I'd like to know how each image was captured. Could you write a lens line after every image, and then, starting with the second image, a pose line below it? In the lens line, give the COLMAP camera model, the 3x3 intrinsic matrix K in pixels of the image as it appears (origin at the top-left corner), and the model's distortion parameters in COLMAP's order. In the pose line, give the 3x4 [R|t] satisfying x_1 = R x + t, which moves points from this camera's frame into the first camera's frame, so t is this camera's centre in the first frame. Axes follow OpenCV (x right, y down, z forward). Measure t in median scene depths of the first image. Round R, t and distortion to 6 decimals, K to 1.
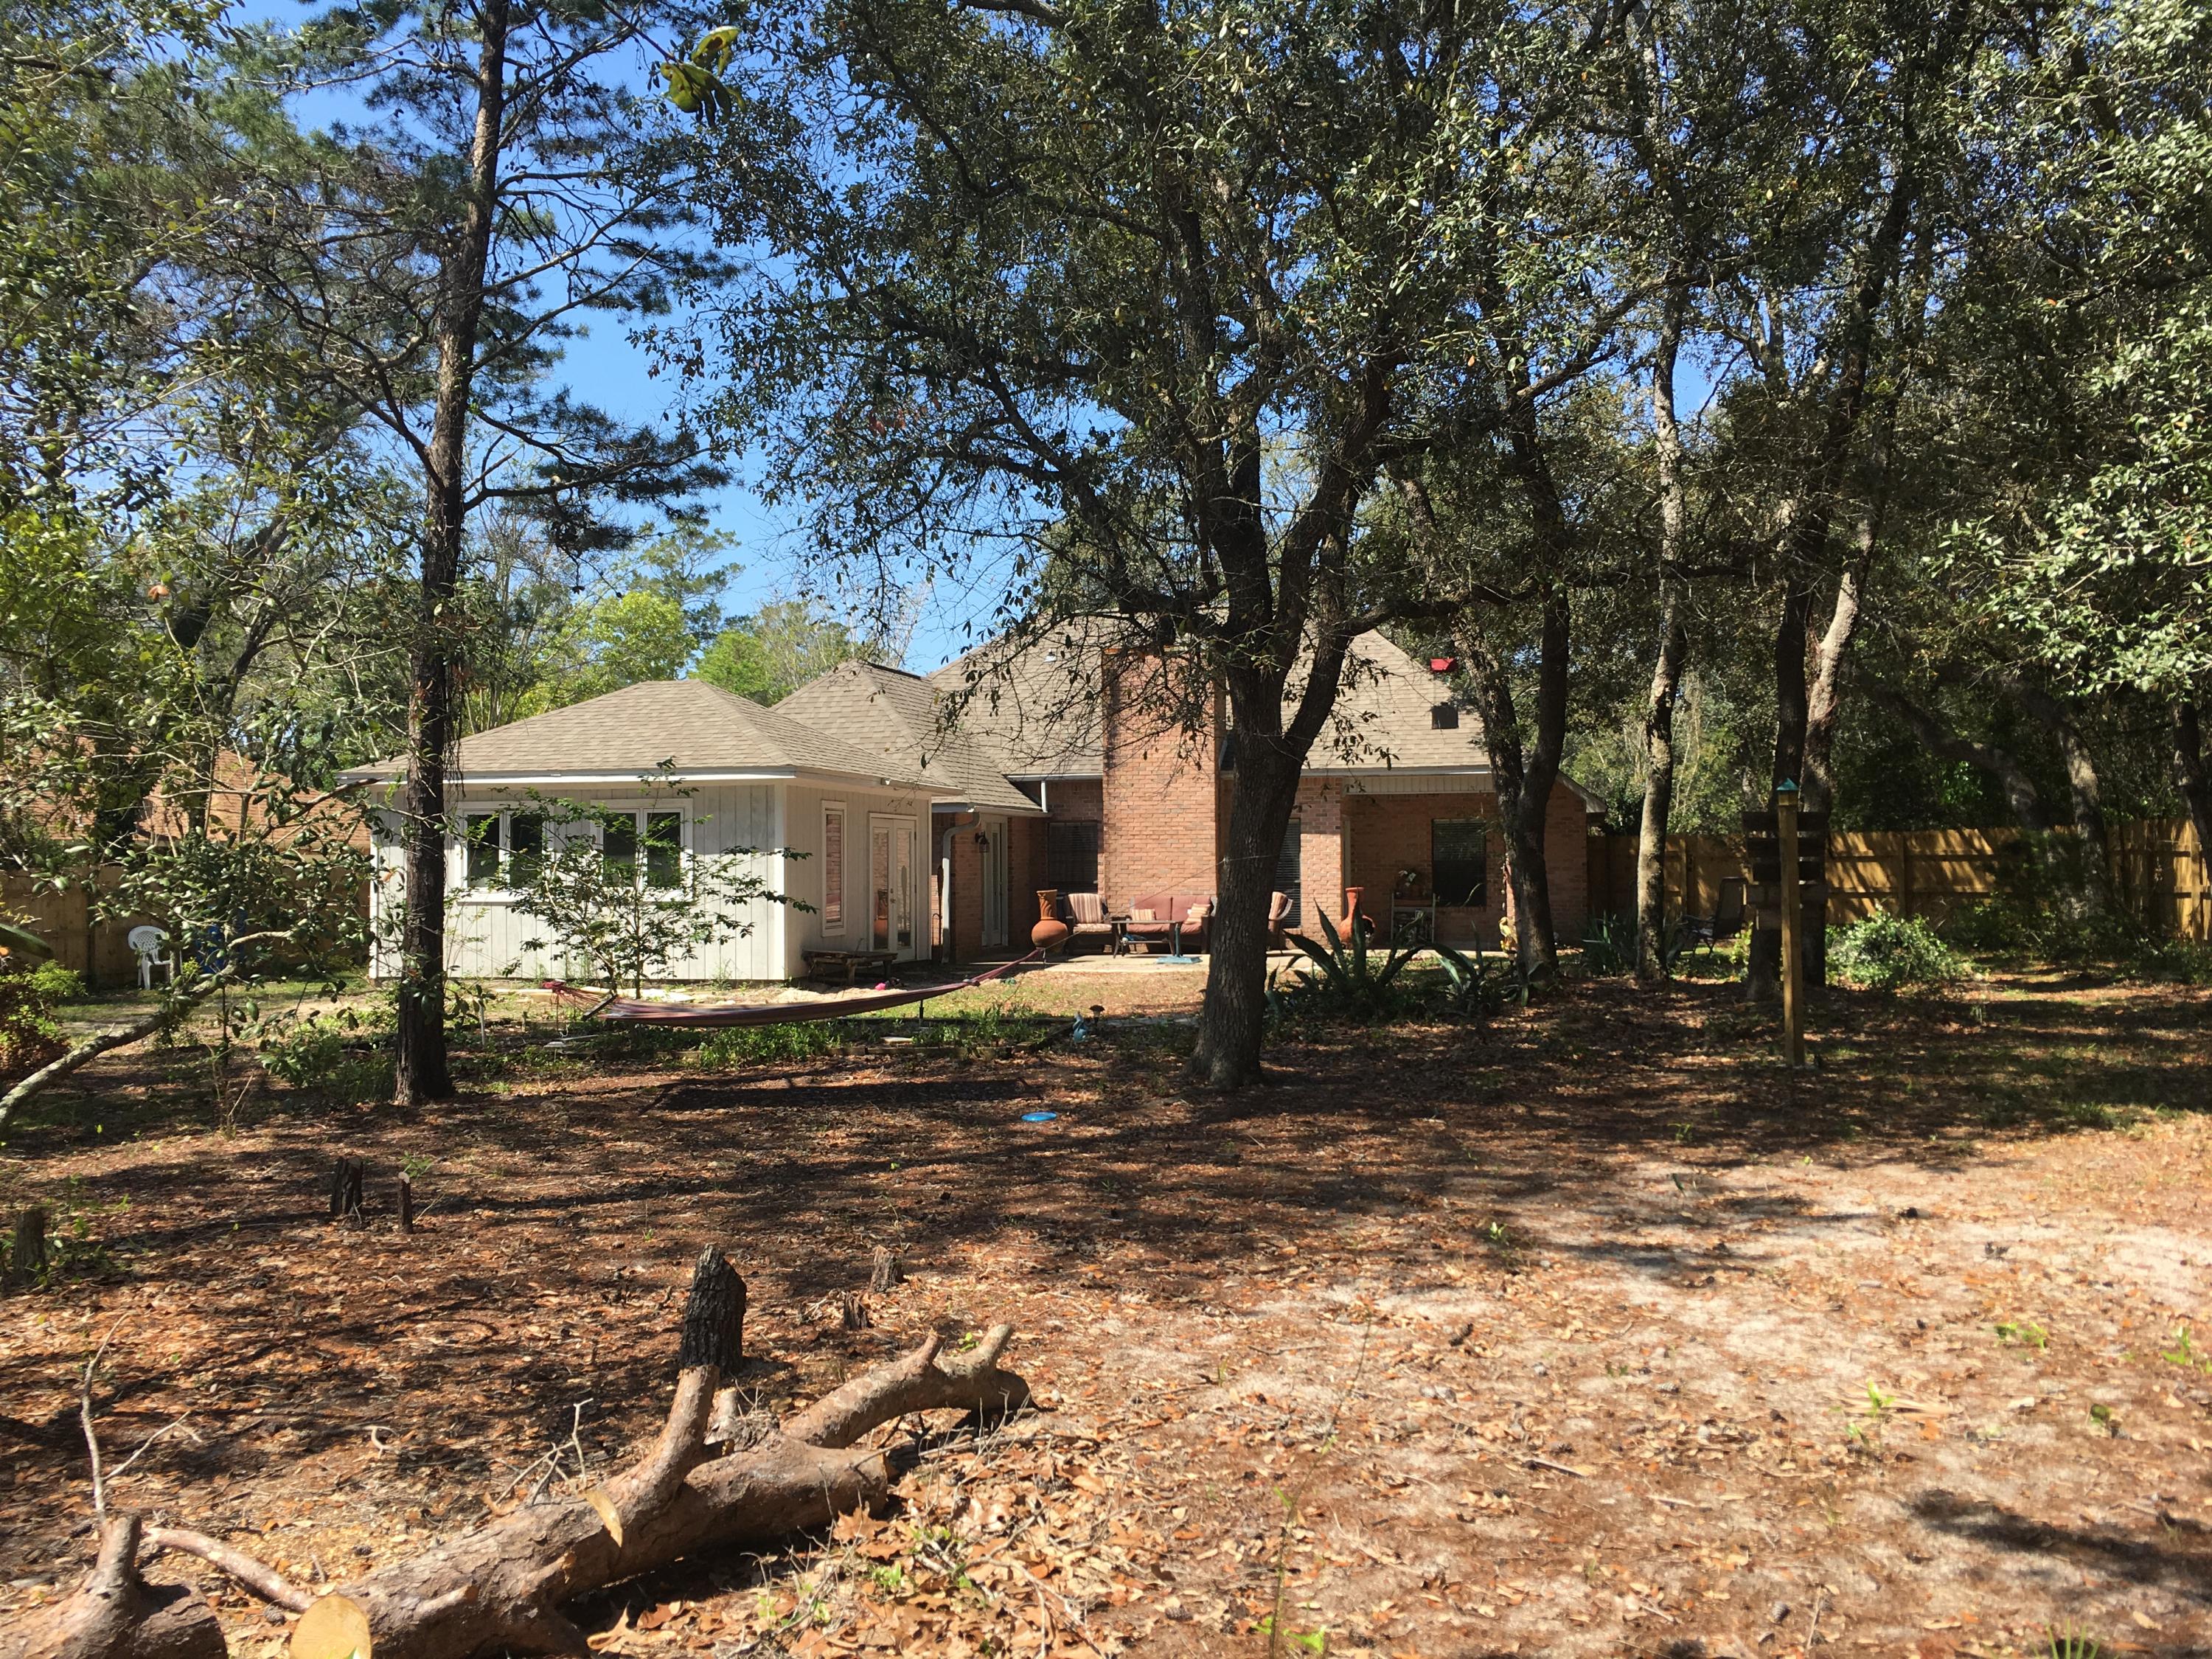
lens RADIAL K [[1828.6, 0, 1106.0], [0, 1828.6, 829.5], [0, 0, 1]] dist [0.003289, -0.001991]
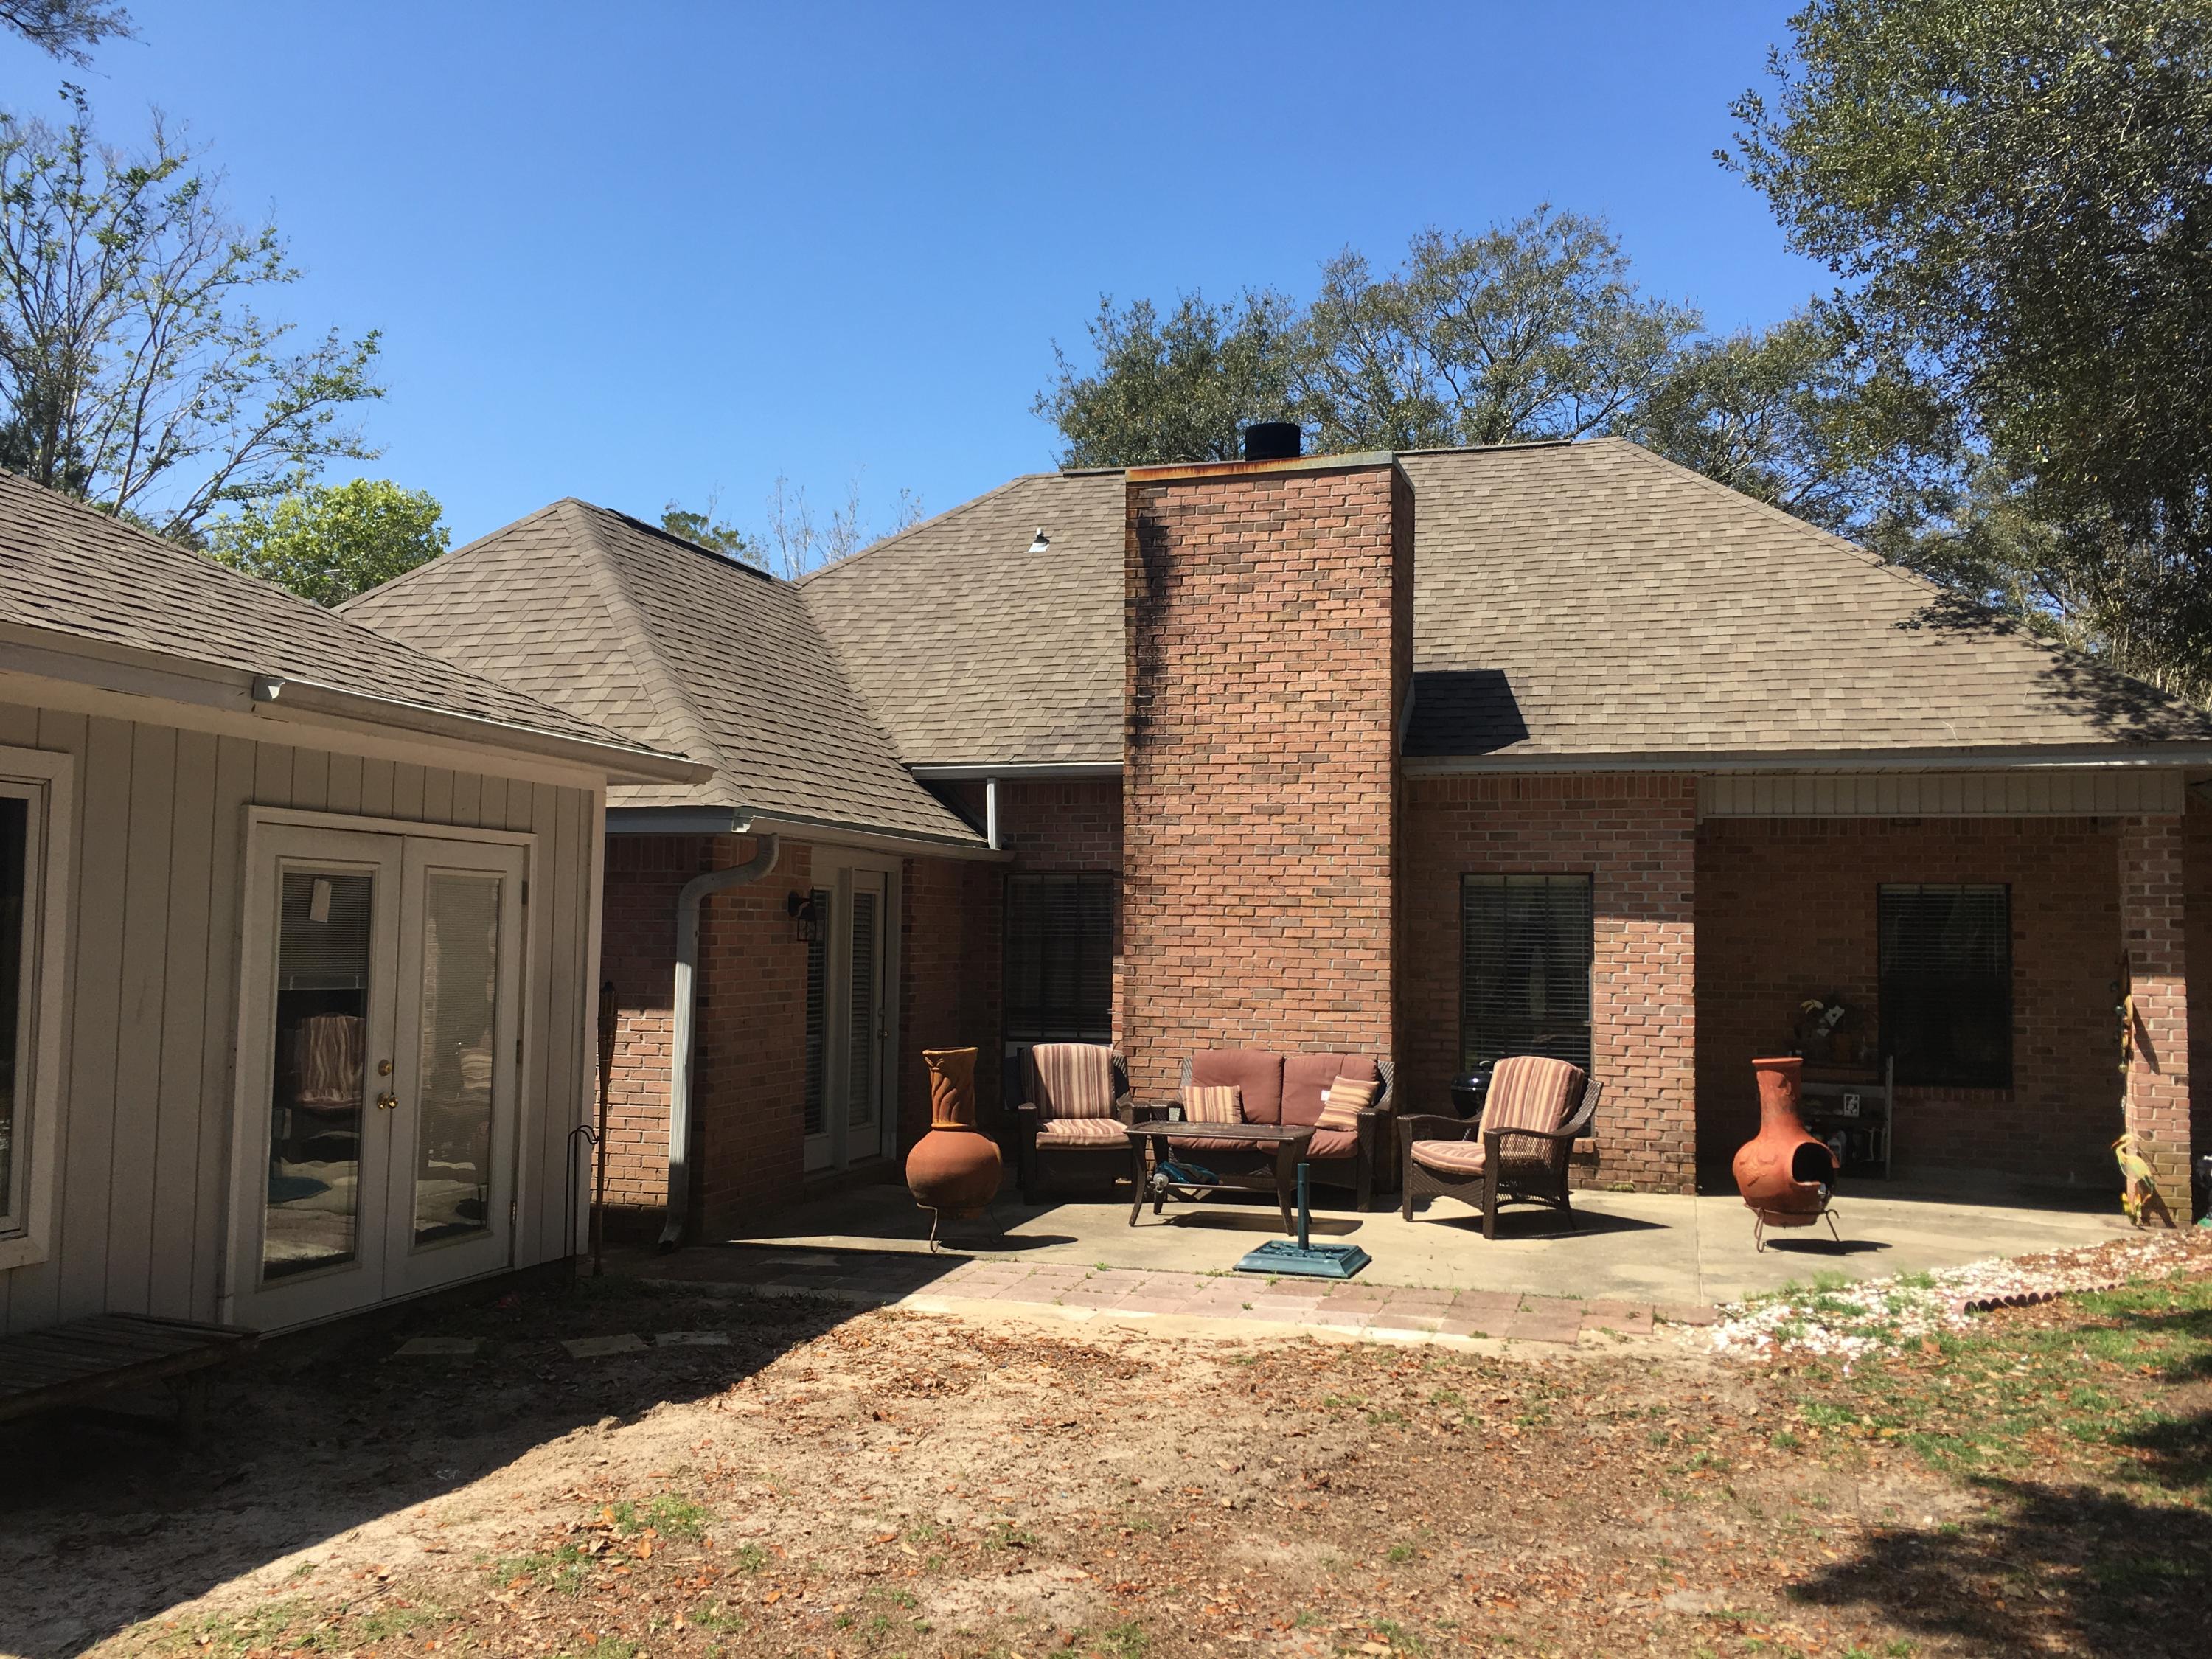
lens RADIAL K [[1828.6, 0, 1106.0], [0, 1828.6, 829.5], [0, 0, 1]] dist [0.003289, -0.001991]
pose [[0.998635, 0.017608, -0.049175, 0.015494], [-0.019625, 0.998973, -0.040827, 0.003104], [0.048406, 0.041737, 0.997955, 0.581720]]
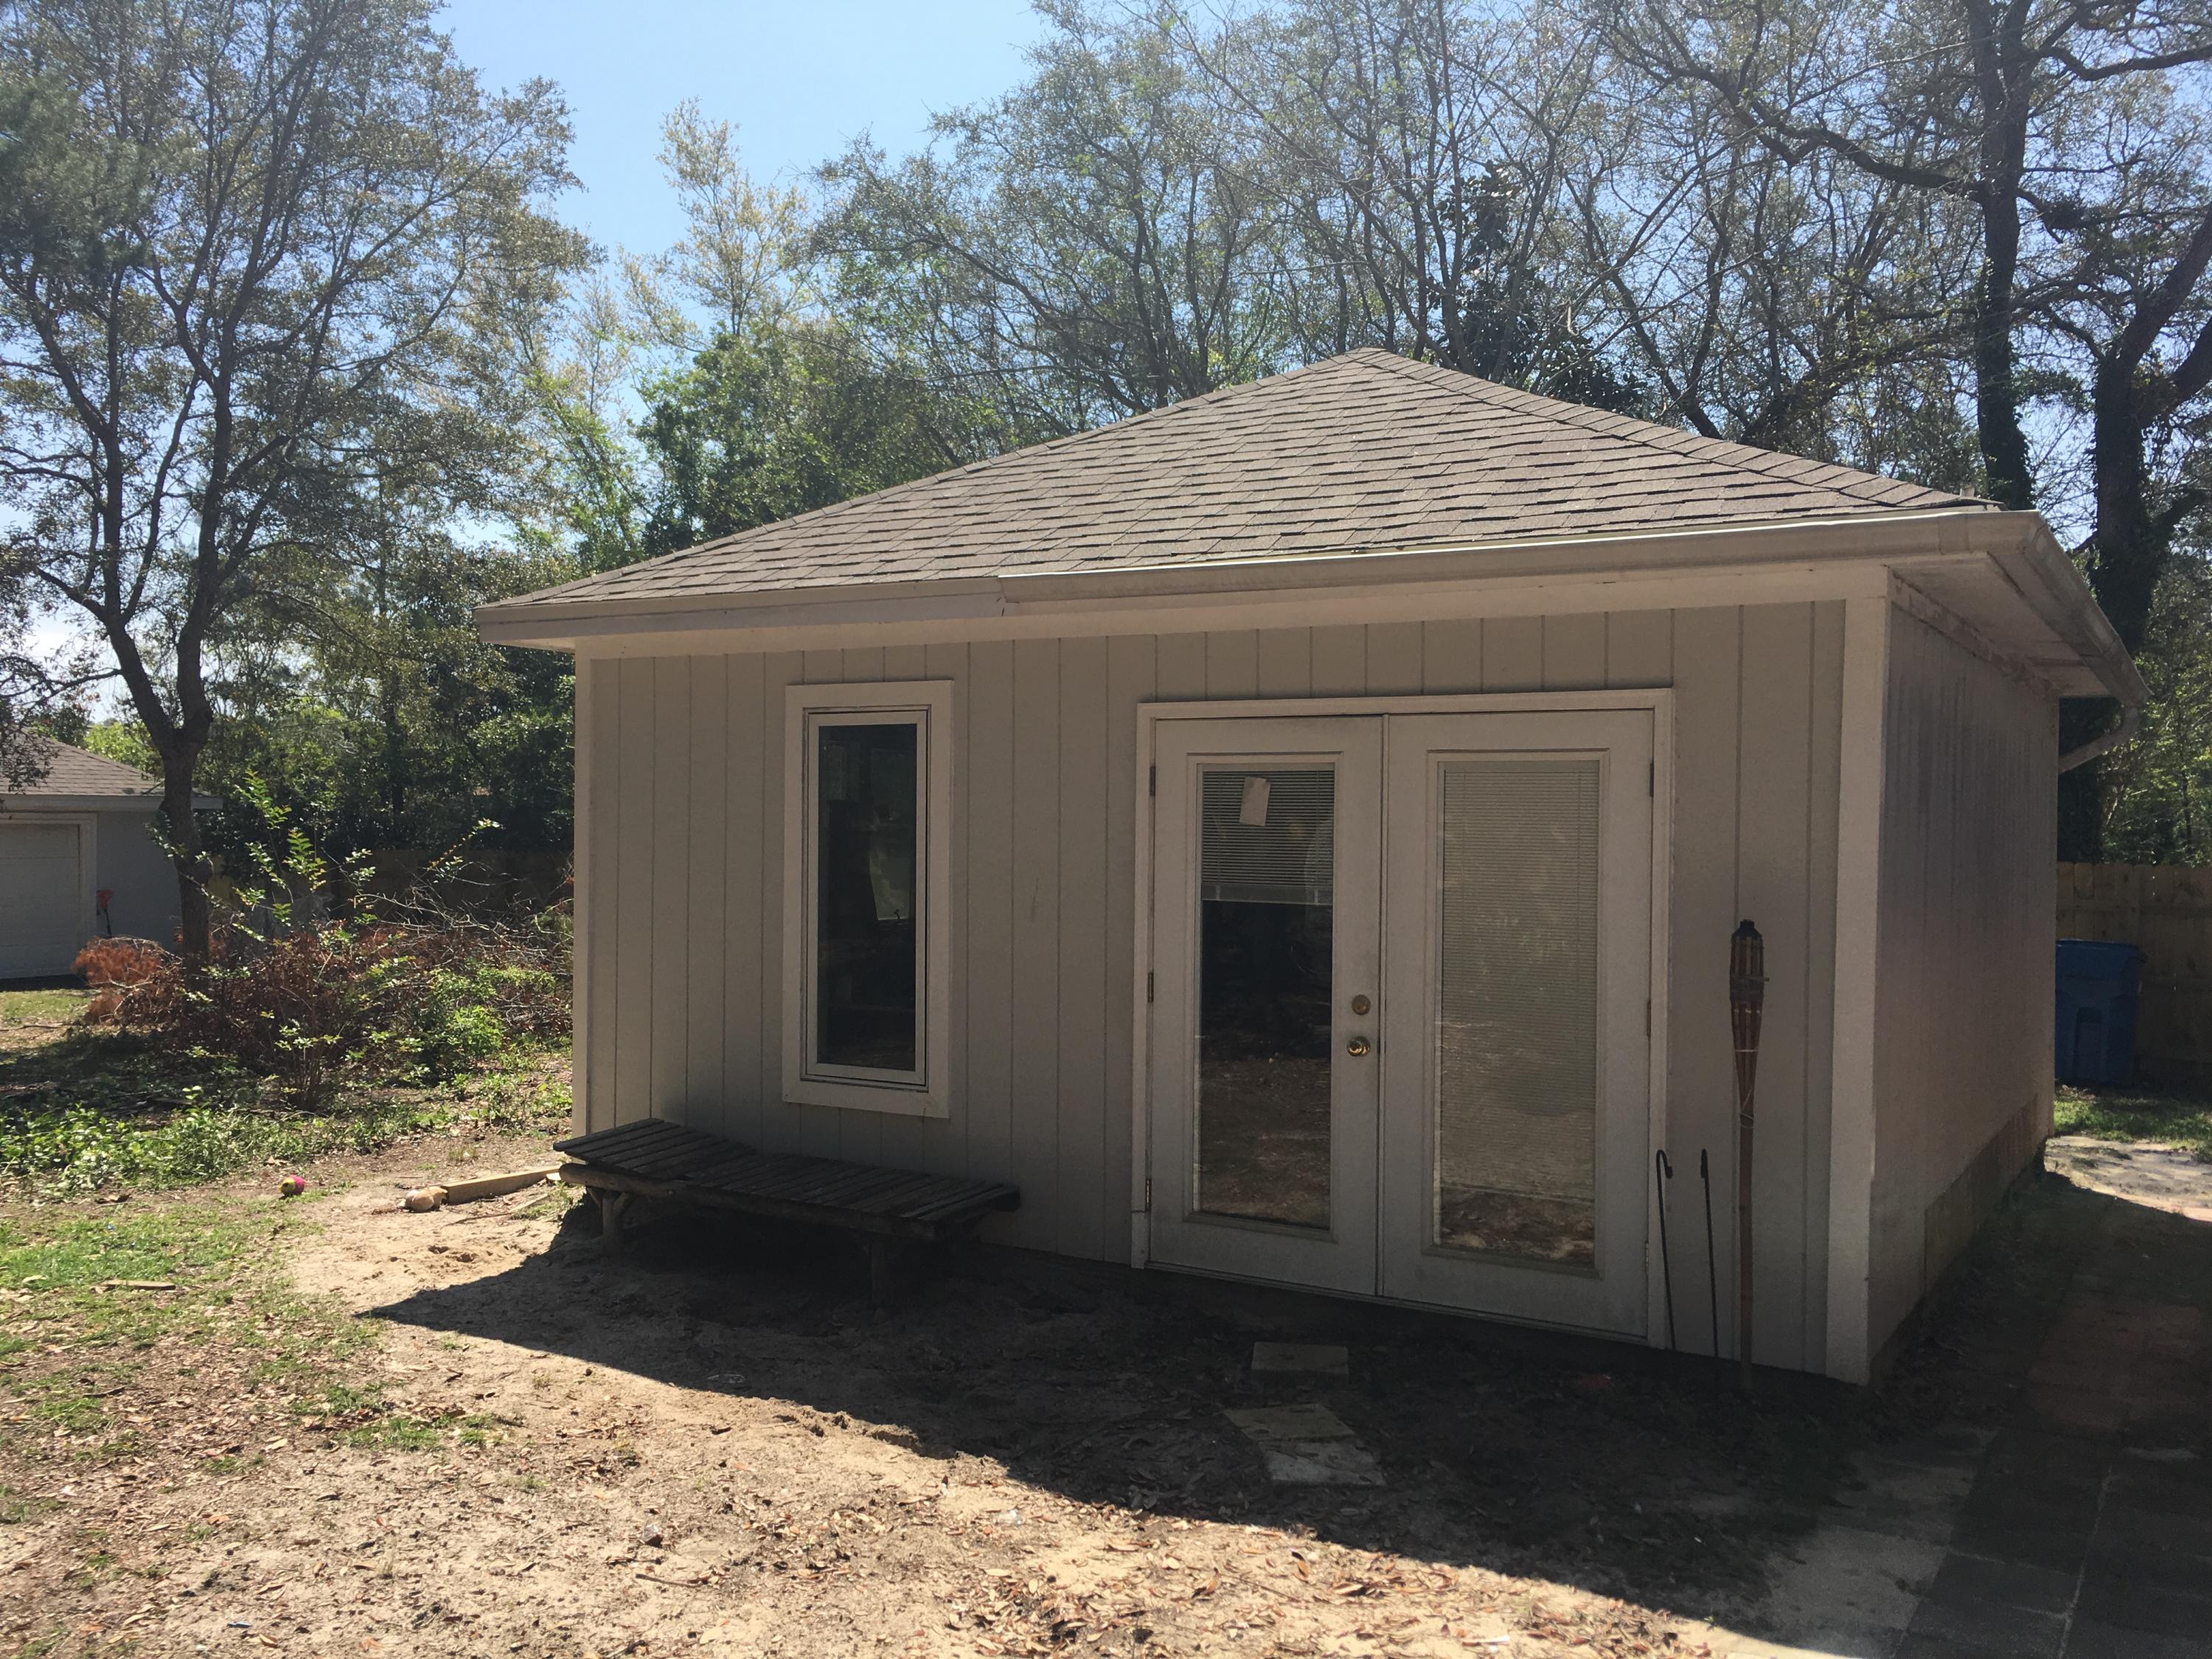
lens RADIAL K [[1828.6, 0, 1106.0], [0, 1828.6, 829.5], [0, 0, 1]] dist [0.003289, -0.001991]
pose [[-0.259131, 0.002107, -0.965840, 0.107204], [0.009162, 0.999958, -0.000277, 0.007782], [0.965799, -0.008920, -0.259139, 0.851358]]
